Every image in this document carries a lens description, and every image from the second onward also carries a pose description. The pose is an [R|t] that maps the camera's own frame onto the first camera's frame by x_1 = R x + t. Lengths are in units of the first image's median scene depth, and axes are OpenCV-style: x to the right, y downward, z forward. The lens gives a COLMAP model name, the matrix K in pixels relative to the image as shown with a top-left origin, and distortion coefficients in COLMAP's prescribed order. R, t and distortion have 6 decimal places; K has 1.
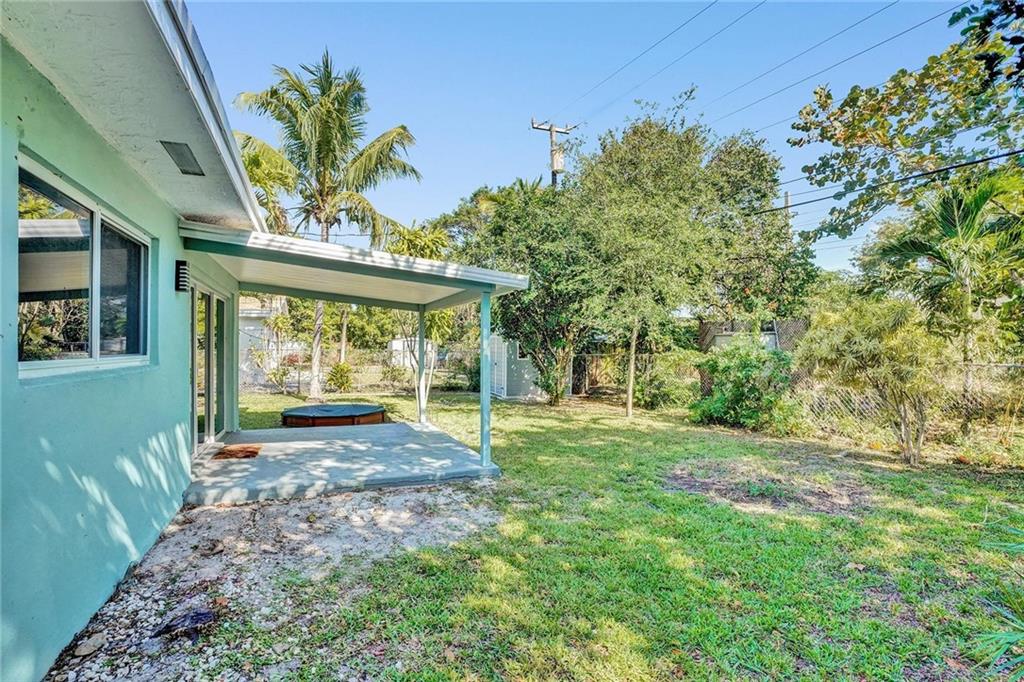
lens RADIAL K [[474.7, 0, 511.5], [0, 474.7, 339.6], [0, 0, 1]] dist [-0.072205, 0.028115]
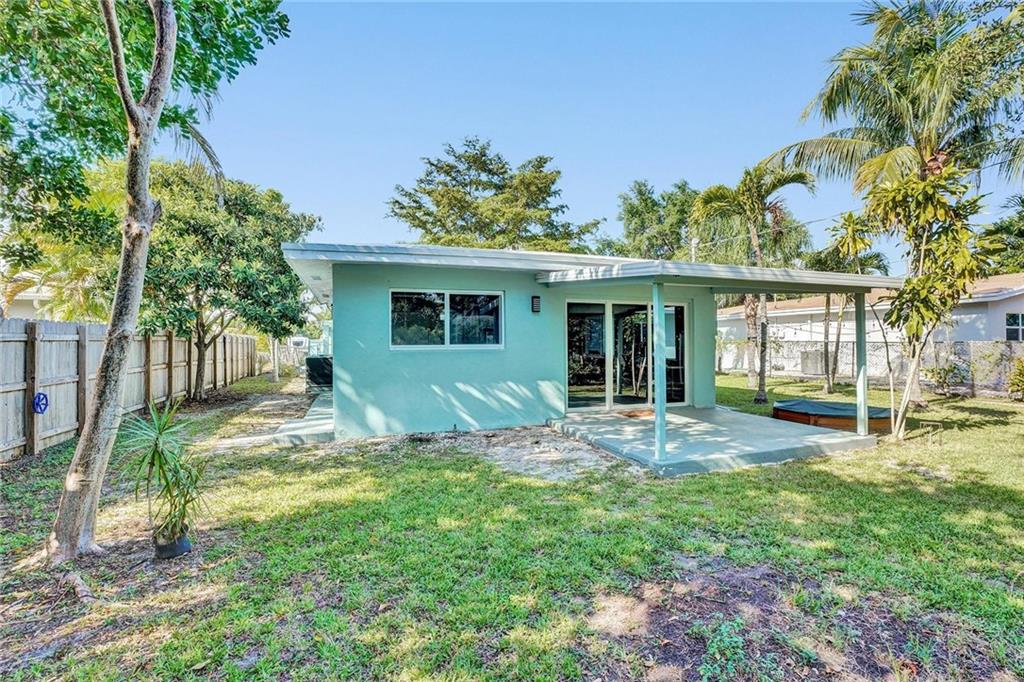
lens RADIAL K [[474.7, 0, 511.5], [0, 474.7, 339.6], [0, 0, 1]] dist [-0.072205, 0.028115]
pose [[-0.073814, -0.008553, -0.997235, 1.272088], [0.022341, 0.999698, -0.010228, 0.025220], [0.997022, -0.023034, -0.073601, 1.034347]]
